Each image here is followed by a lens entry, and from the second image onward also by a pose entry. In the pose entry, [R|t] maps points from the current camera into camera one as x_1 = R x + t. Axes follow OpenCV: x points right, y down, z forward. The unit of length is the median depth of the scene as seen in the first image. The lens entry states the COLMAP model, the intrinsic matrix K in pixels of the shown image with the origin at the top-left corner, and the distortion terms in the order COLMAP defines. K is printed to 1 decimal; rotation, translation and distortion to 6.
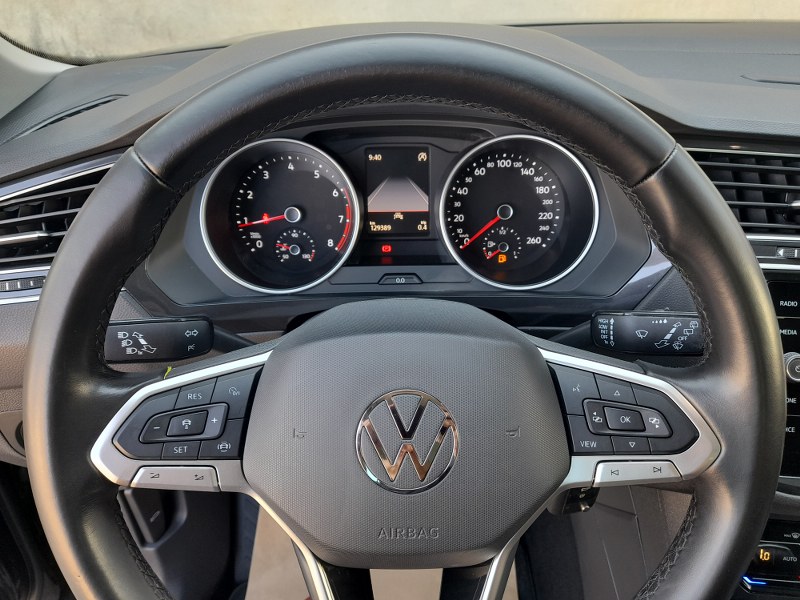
lens RADIAL K [[595.9, 0, 401.5], [0, 595.9, 297.9], [0, 0, 1]] dist [0.022325, -0.016353]
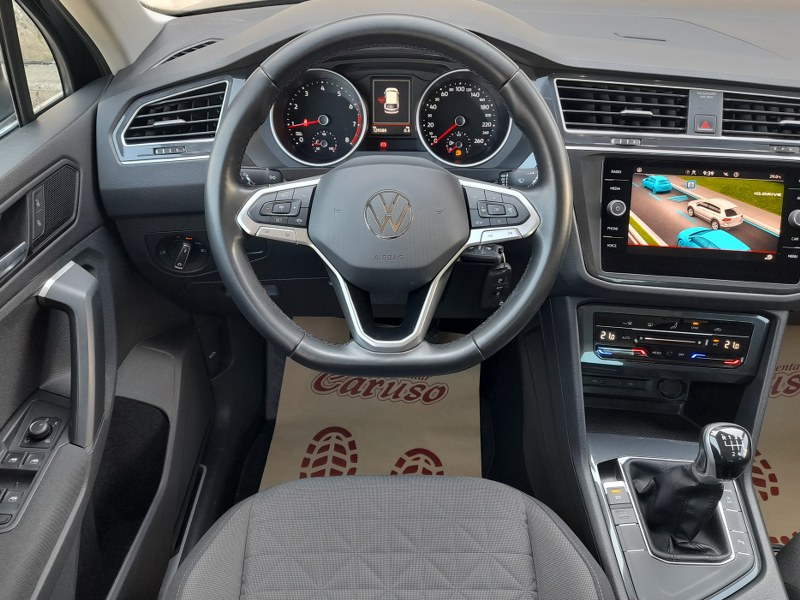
lens RADIAL K [[629.4, 0, 402.6], [0, 629.4, 301.5], [0, 0, 1]] dist [0.053706, -0.045329]
pose [[0.999813, 0.019147, -0.002806, 0.038016], [-0.018922, 0.997670, 0.065552, 0.221709], [0.004055, -0.065486, 0.997845, -0.680352]]
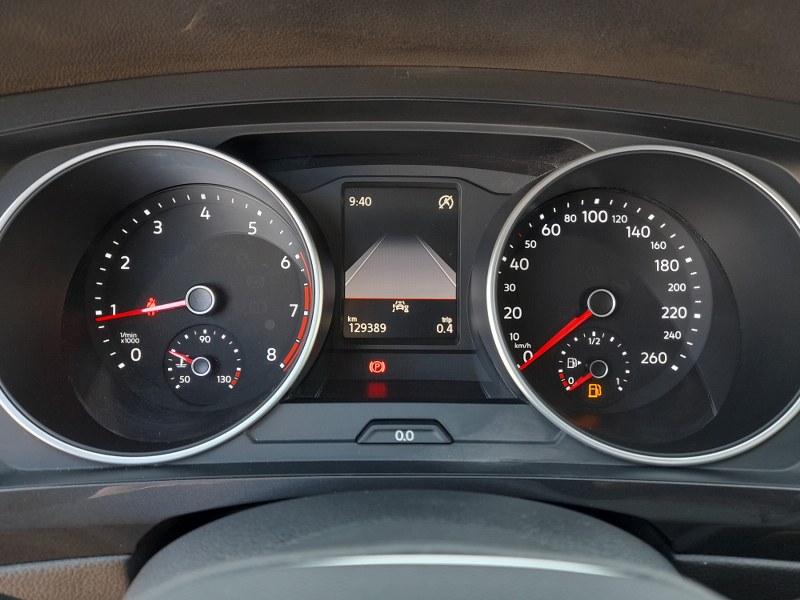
lens RADIAL K [[579.9, 0, 398.8], [0, 579.9, 302.5], [0, 0, 1]] dist [0.051604, -0.047512]
pose [[0.999799, 0.019518, 0.004581, -0.009587], [-0.018201, 0.979477, -0.200732, -0.036912], [-0.008405, 0.200608, 0.979635, 0.495708]]
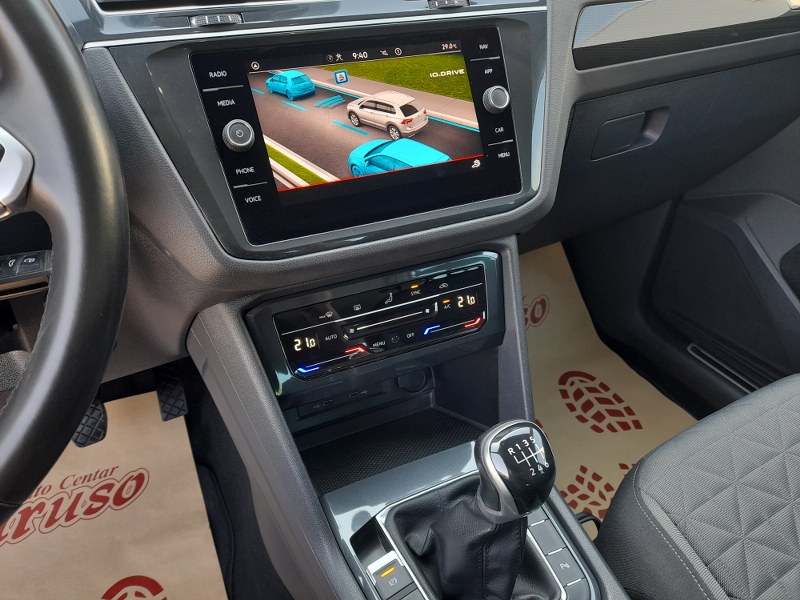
lens RADIAL K [[579.9, 0, 399.1], [0, 579.9, 300.0], [0, 0, 1]] dist [0.051604, -0.047512]
pose [[0.878470, -0.276362, 0.389761, 0.349188], [0.262000, 0.960792, 0.090741, 0.292069], [-0.399557, 0.022404, 0.916435, 0.002959]]
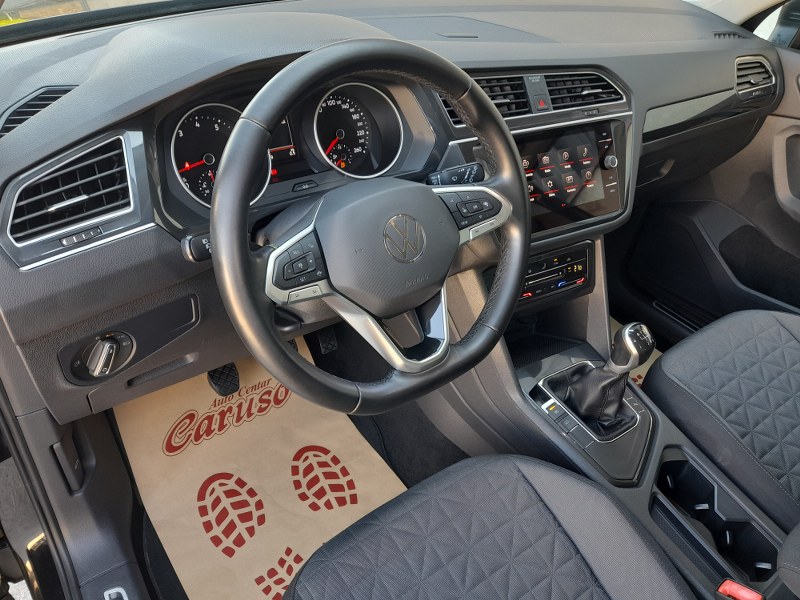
lens RADIAL K [[579.9, 0, 394.9], [0, 579.9, 300.6], [0, 0, 1]] dist [0.051604, -0.047512]
pose [[0.816831, -0.297753, 0.494095, -0.603946], [0.246797, 0.954530, 0.167221, 0.054765], [-0.521419, -0.014650, 0.853175, -0.396951]]
